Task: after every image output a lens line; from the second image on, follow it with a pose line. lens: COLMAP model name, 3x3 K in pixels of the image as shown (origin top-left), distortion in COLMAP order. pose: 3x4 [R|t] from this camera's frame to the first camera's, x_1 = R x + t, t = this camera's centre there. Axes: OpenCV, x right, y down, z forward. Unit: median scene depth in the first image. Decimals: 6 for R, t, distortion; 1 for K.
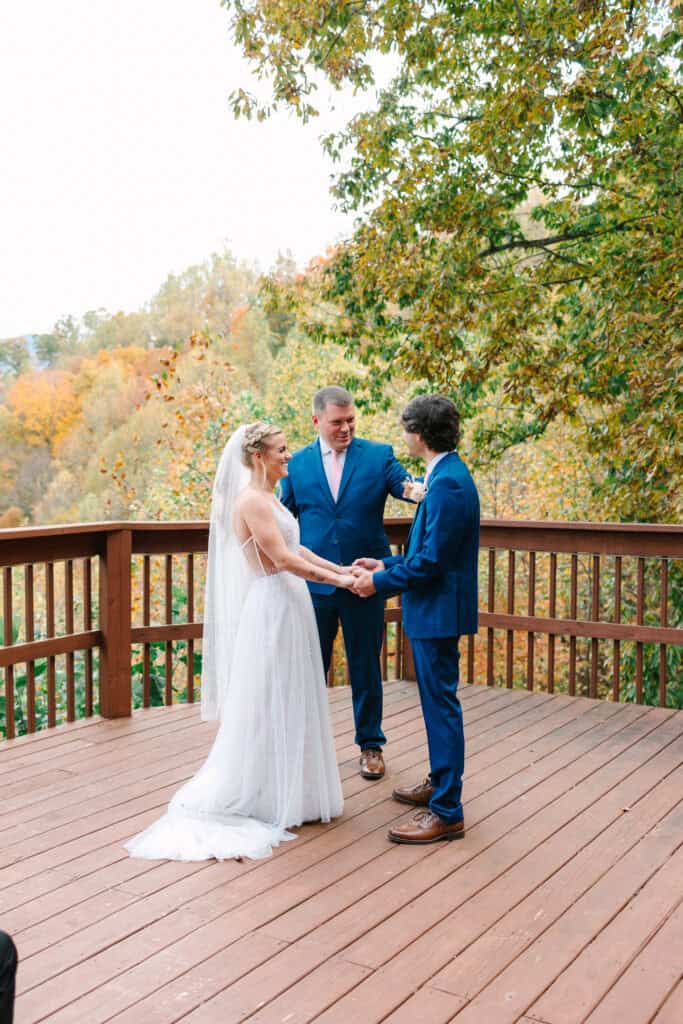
lens RADIAL K [[1029.2, 0, 341.5], [0, 1029.2, 512.0], [0, 0, 1]] dist [-0.001139, -0.000171]
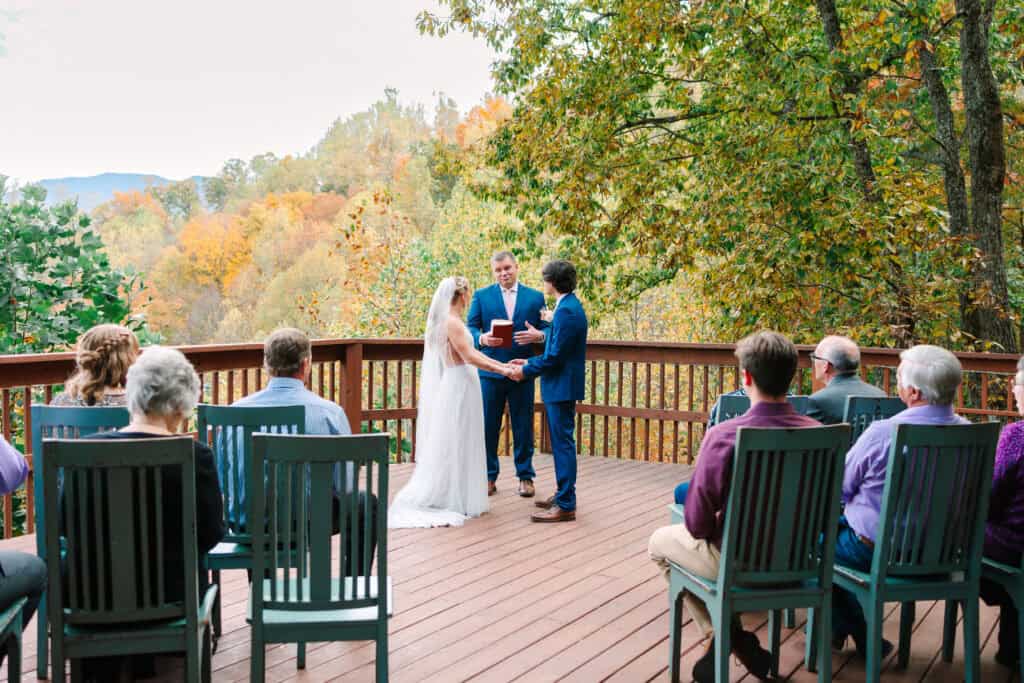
lens RADIAL K [[1009.9, 0, 537.0], [0, 1009.9, 364.3], [0, 0, 1]] dist [-0.072016, -0.000921]
pose [[0.999274, 0.005423, 0.037715, -0.002159], [-0.005870, 0.999914, 0.011743, 0.010775], [-0.037648, -0.011956, 0.999220, -0.176500]]
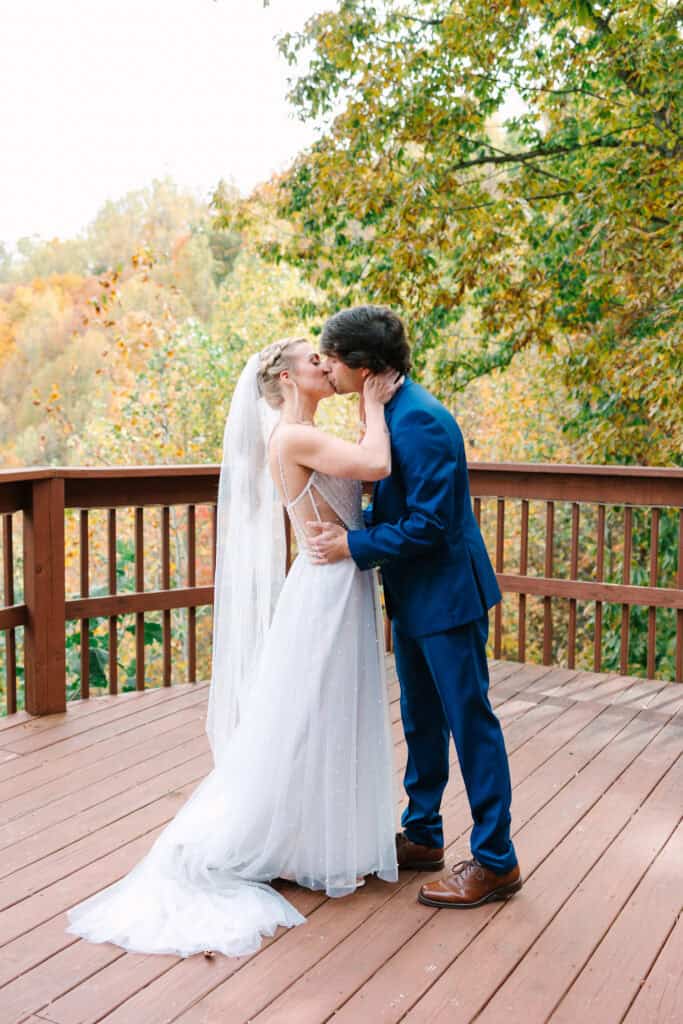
lens RADIAL K [[1032.4, 0, 353.7], [0, 1032.4, 476.4], [0, 0, 1]] dist [0.005239, 0.003038]
pose [[0.997764, -0.002197, 0.066792, -0.013264], [0.000187, 0.999547, 0.030083, -0.002965], [-0.066828, -0.030004, 0.997313, 0.072646]]
